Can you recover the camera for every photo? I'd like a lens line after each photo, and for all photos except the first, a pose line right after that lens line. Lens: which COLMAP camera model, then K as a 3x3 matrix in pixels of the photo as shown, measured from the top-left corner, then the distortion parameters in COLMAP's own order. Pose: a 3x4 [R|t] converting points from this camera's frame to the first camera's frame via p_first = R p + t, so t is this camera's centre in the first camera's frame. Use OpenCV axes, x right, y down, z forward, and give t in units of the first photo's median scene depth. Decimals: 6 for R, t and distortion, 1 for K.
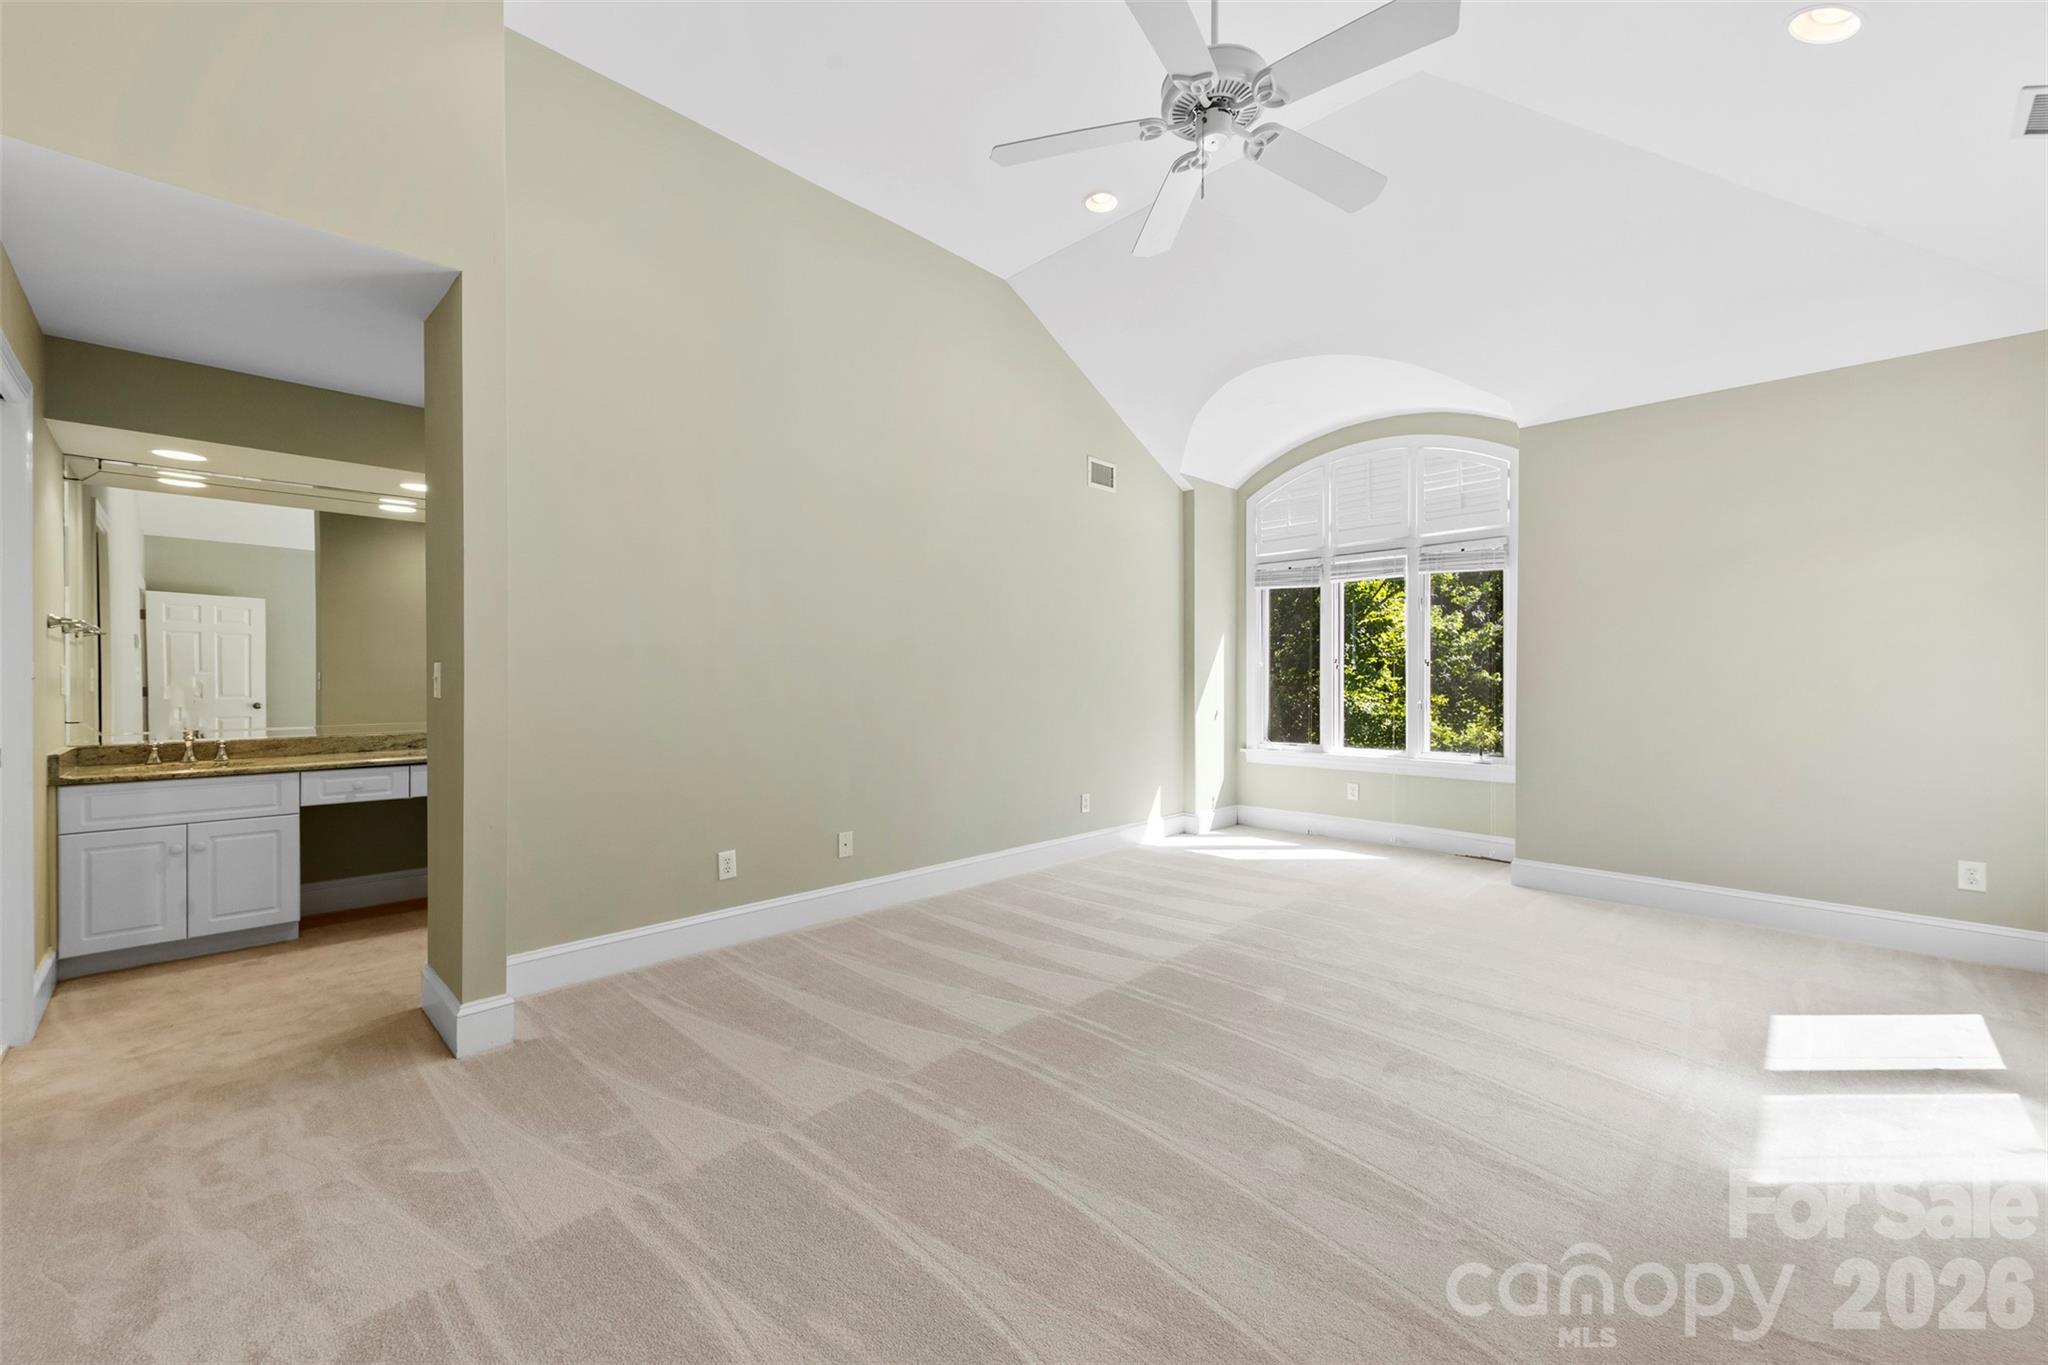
lens RADIAL K [[800.6, 0, 1024.0], [0, 800.6, 682.5], [0, 0, 1]] dist [0.019300, 0.000045]
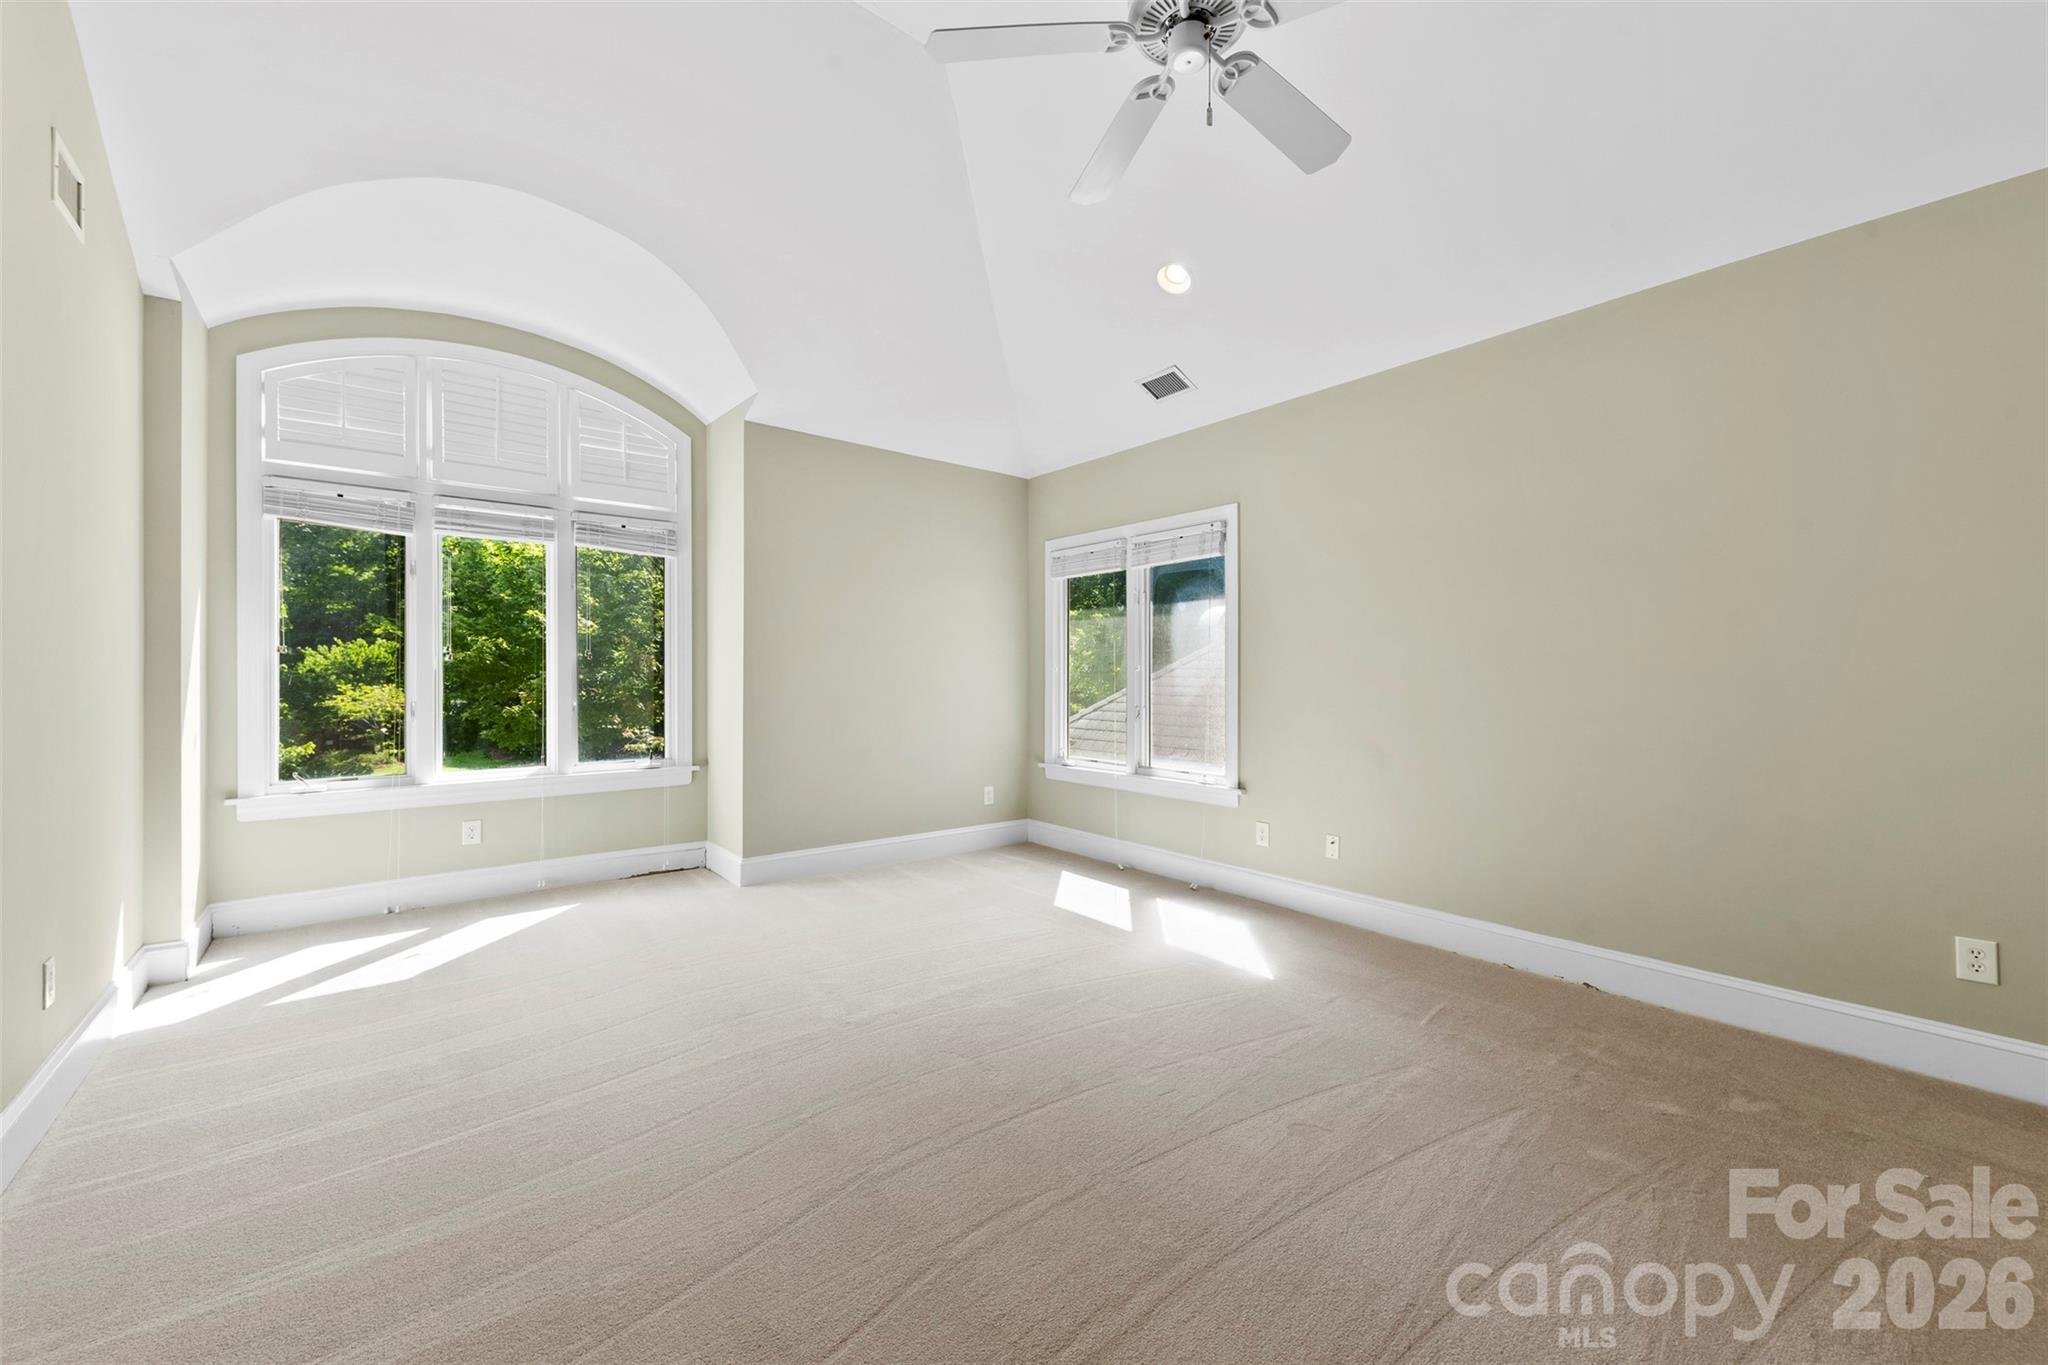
lens RADIAL K [[800.6, 0, 1024.0], [0, 800.6, 682.5], [0, 0, 1]] dist [0.019300, 0.000045]
pose [[0.122325, -0.006700, 0.992467, -0.241721], [0.006940, 0.999959, 0.005895, 0.001654], [-0.992466, 0.006167, 0.122367, 0.421320]]
